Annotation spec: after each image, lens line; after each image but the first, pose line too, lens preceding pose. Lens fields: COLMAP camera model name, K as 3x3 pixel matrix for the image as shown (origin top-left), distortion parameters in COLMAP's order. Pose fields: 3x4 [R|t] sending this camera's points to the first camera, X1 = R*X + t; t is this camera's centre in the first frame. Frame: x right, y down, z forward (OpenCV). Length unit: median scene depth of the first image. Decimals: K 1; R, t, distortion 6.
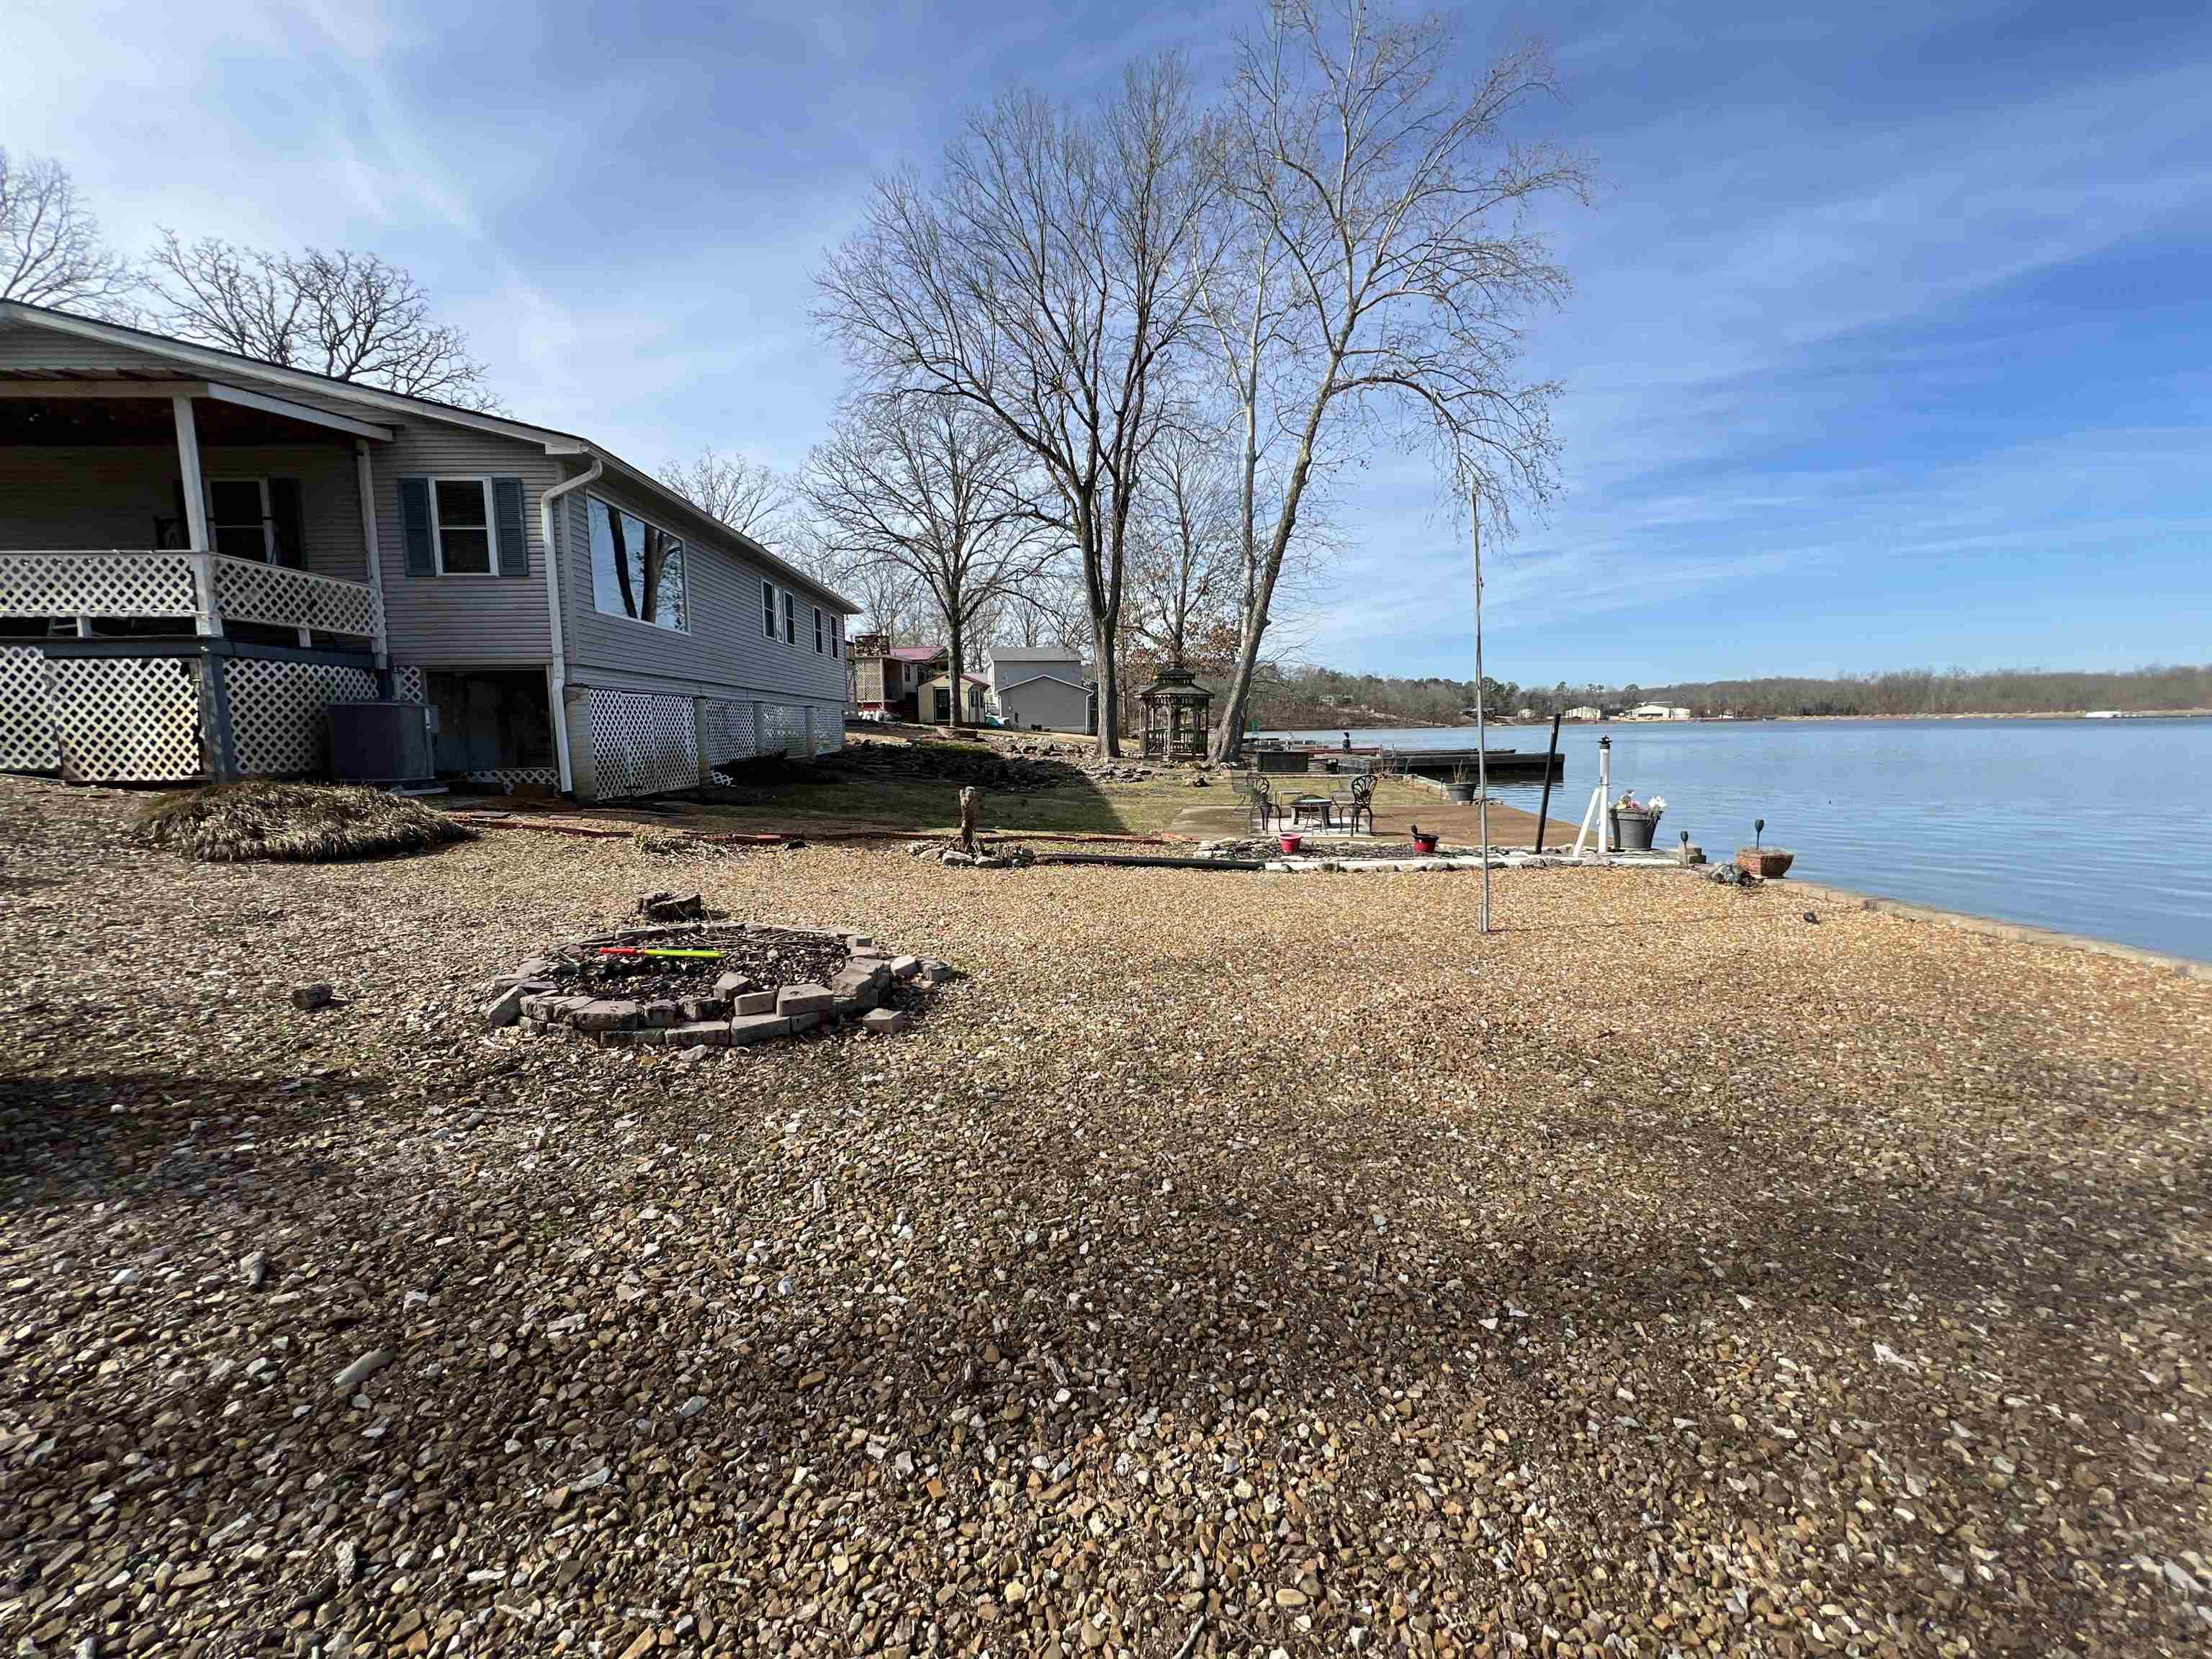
lens RADIAL K [[889.7, 0, 1100.6], [0, 889.7, 840.3], [0, 0, 1]] dist [-0.000336, 0.000249]
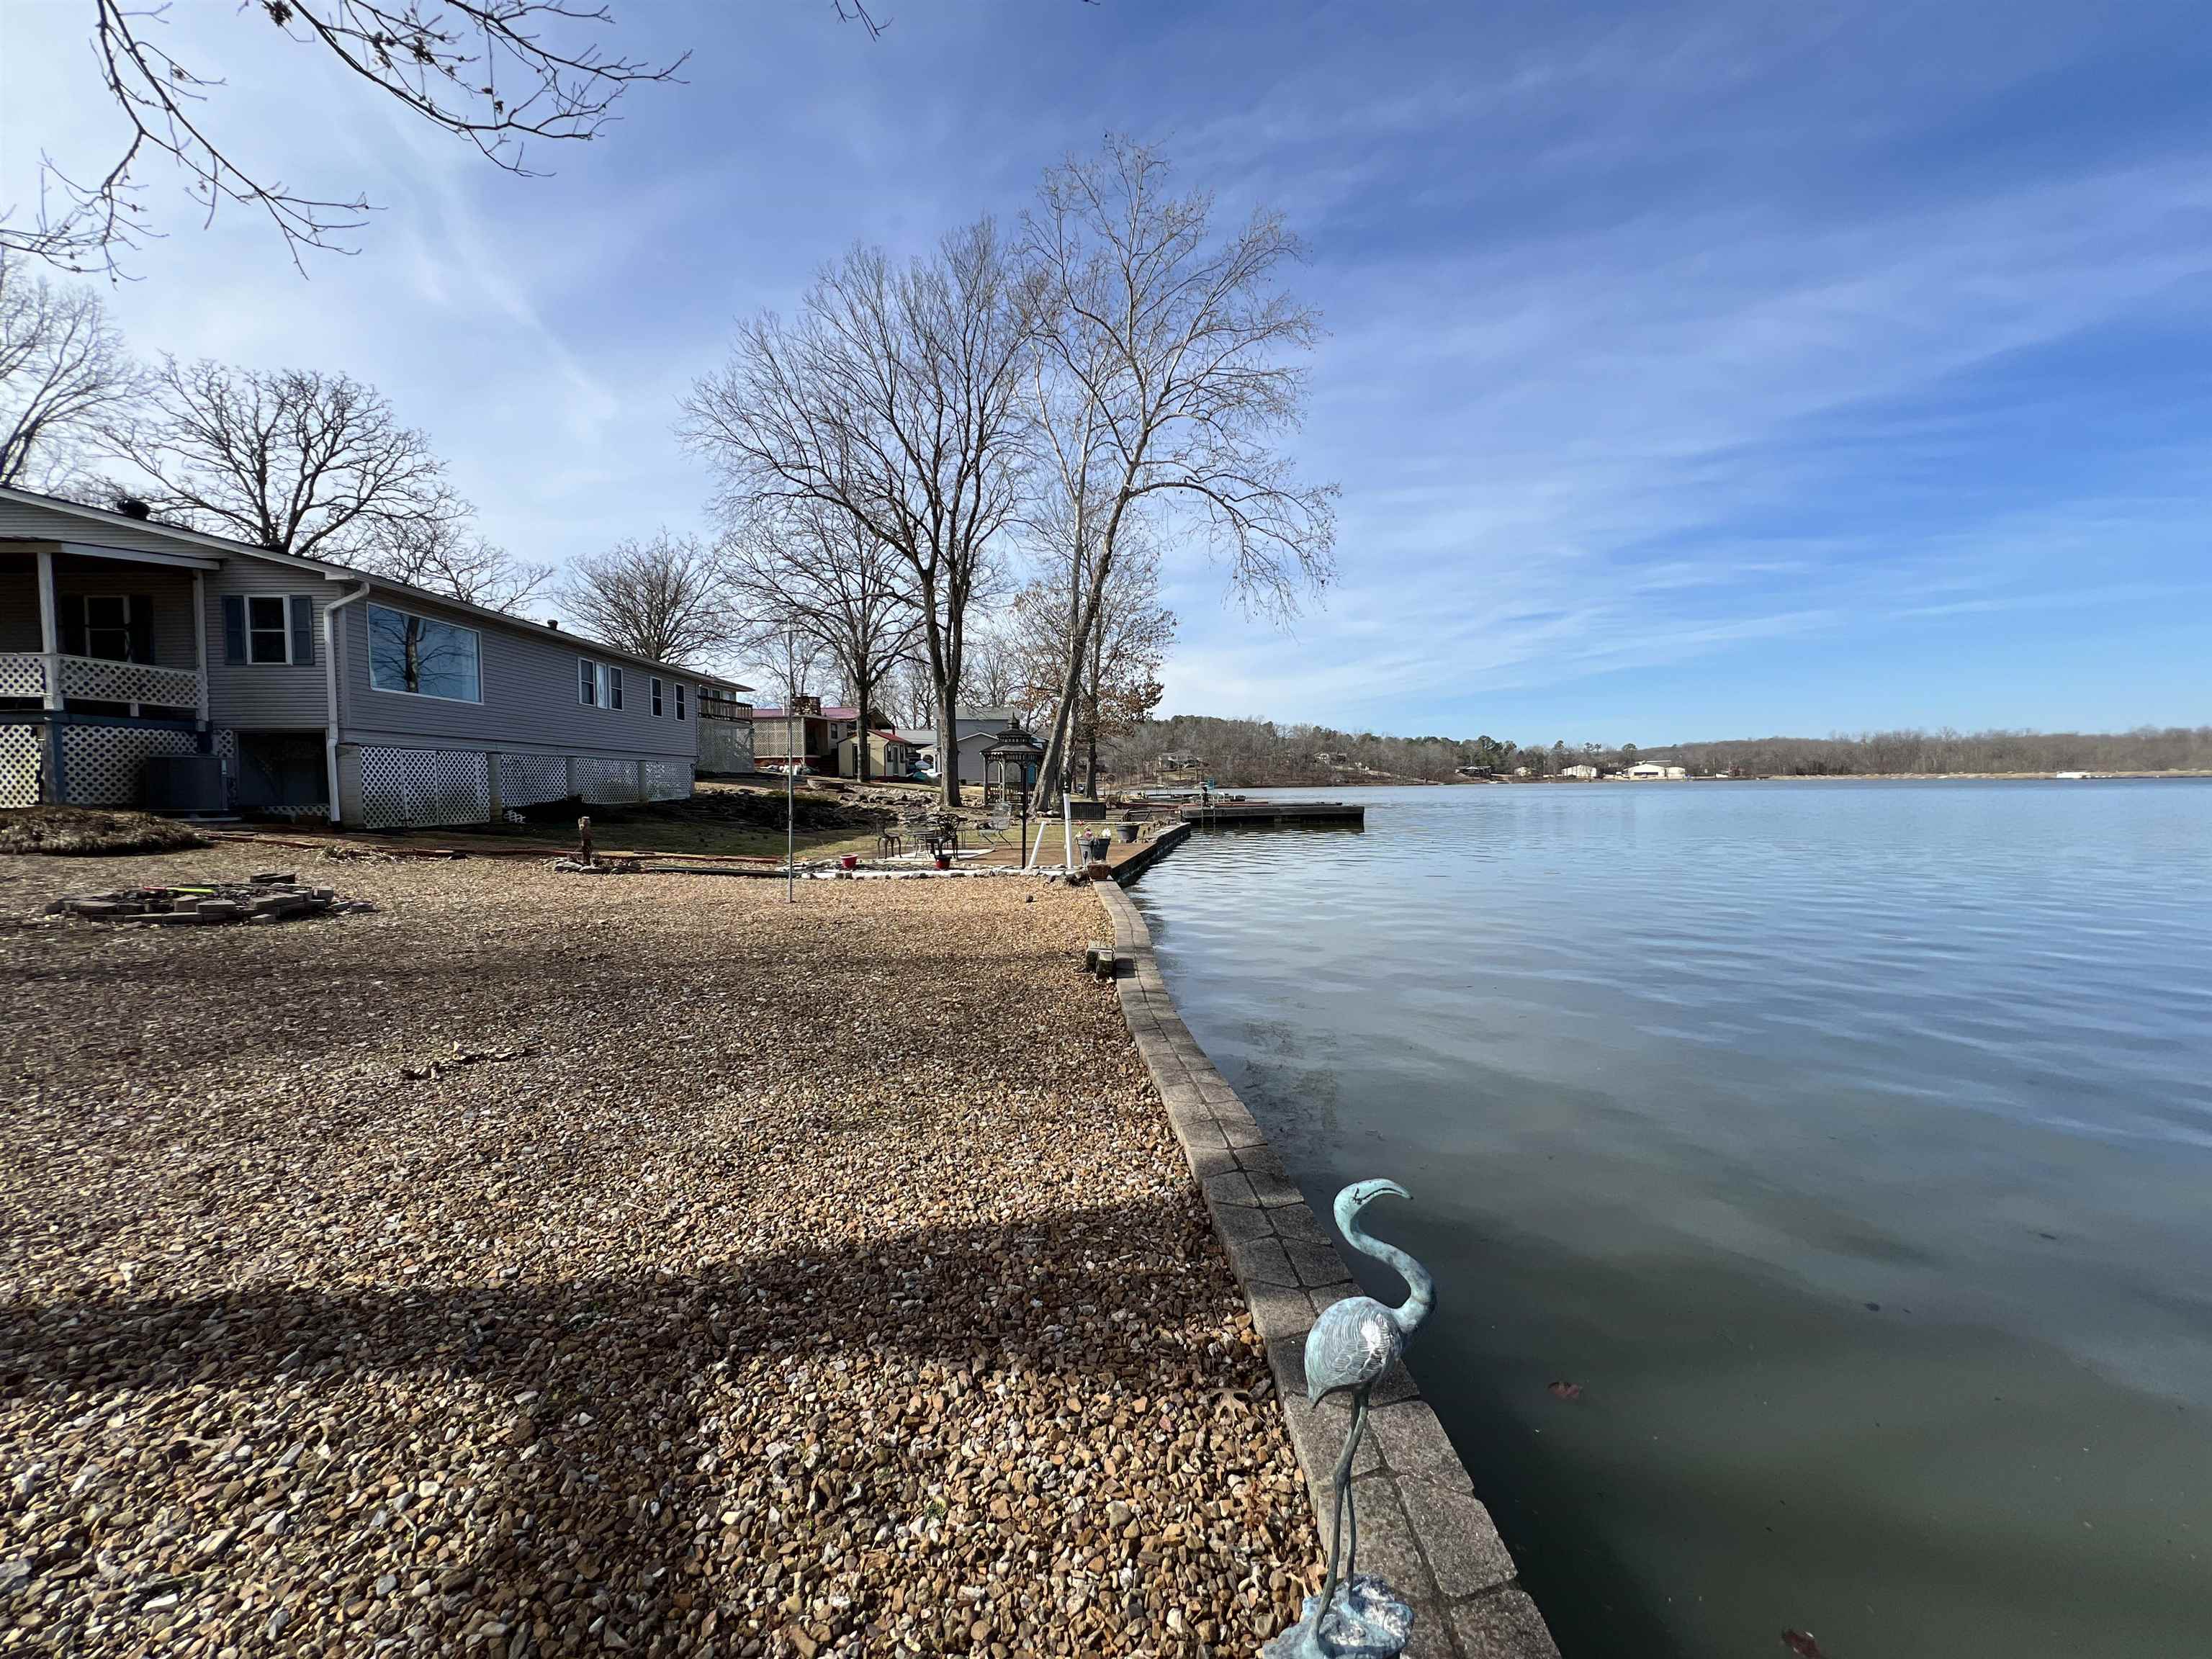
lens RADIAL K [[889.7, 0, 1100.6], [0, 889.7, 840.3], [0, 0, 1]] dist [-0.000336, 0.000249]
pose [[0.999905, 0.005840, -0.012489, 0.242809], [-0.006608, 0.998033, -0.062341, 0.021072], [0.012100, 0.062418, 0.997977, -0.139768]]
